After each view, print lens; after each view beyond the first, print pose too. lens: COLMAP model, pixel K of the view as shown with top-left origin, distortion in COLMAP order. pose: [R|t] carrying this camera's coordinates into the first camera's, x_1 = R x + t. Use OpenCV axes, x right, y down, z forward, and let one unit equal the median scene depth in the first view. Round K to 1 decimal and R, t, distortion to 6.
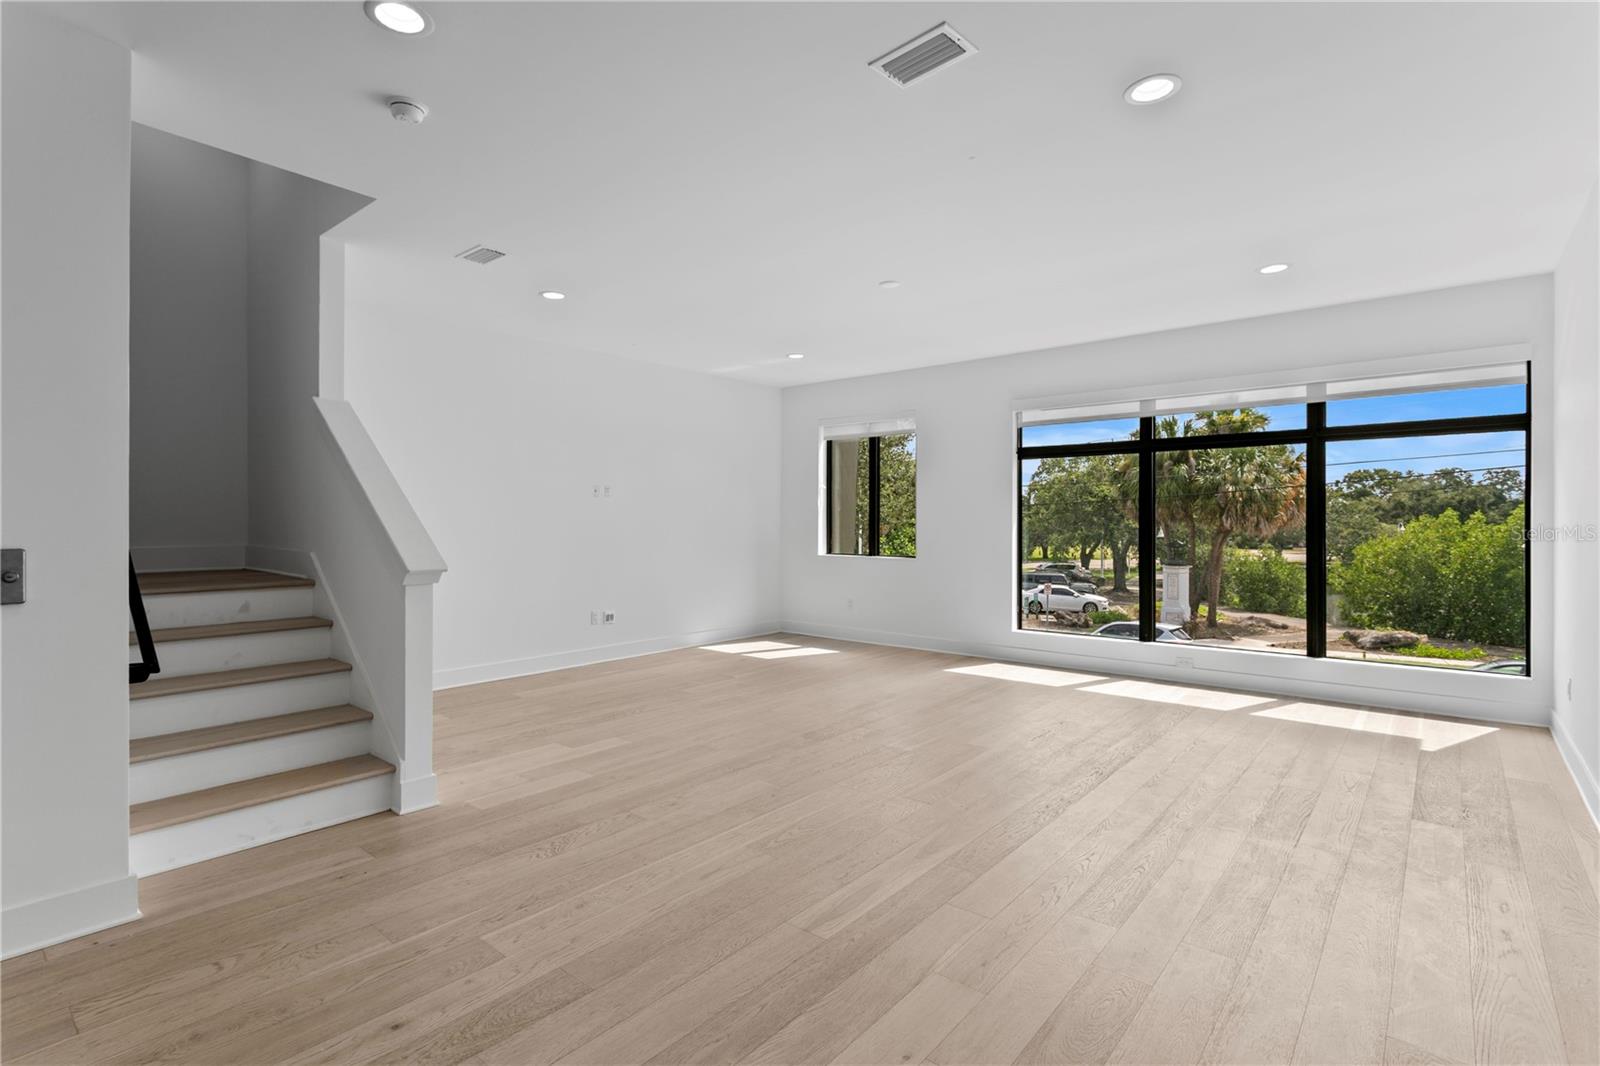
lens RADIAL K [[757.5, 0, 796.5], [0, 757.5, 518.4], [0, 0, 1]] dist [0.010664, -0.000637]
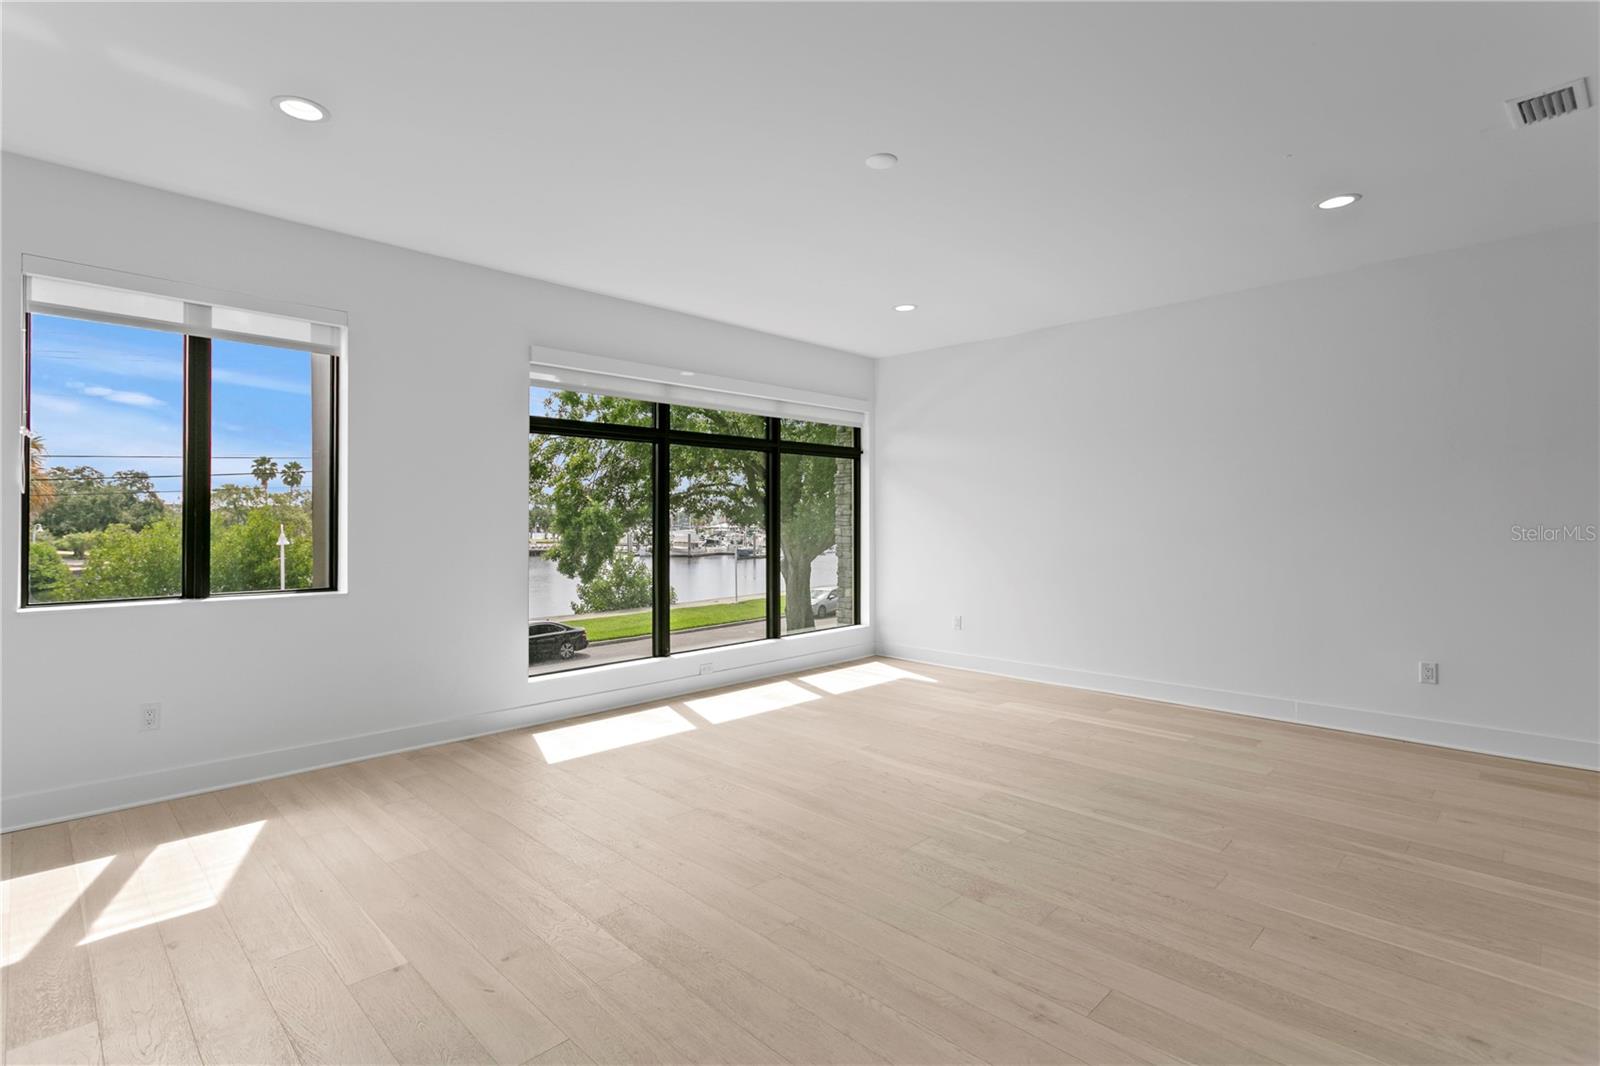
lens RADIAL K [[757.5, 0, 771.3], [0, 757.5, 517.3], [0, 0, 1]] dist [0.010664, -0.000637]
pose [[0.104374, 0.001625, 0.994537, -0.425730], [0.000208, 0.999999, -0.001656, 0.001166], [-0.994538, 0.000380, 0.104373, 0.806779]]
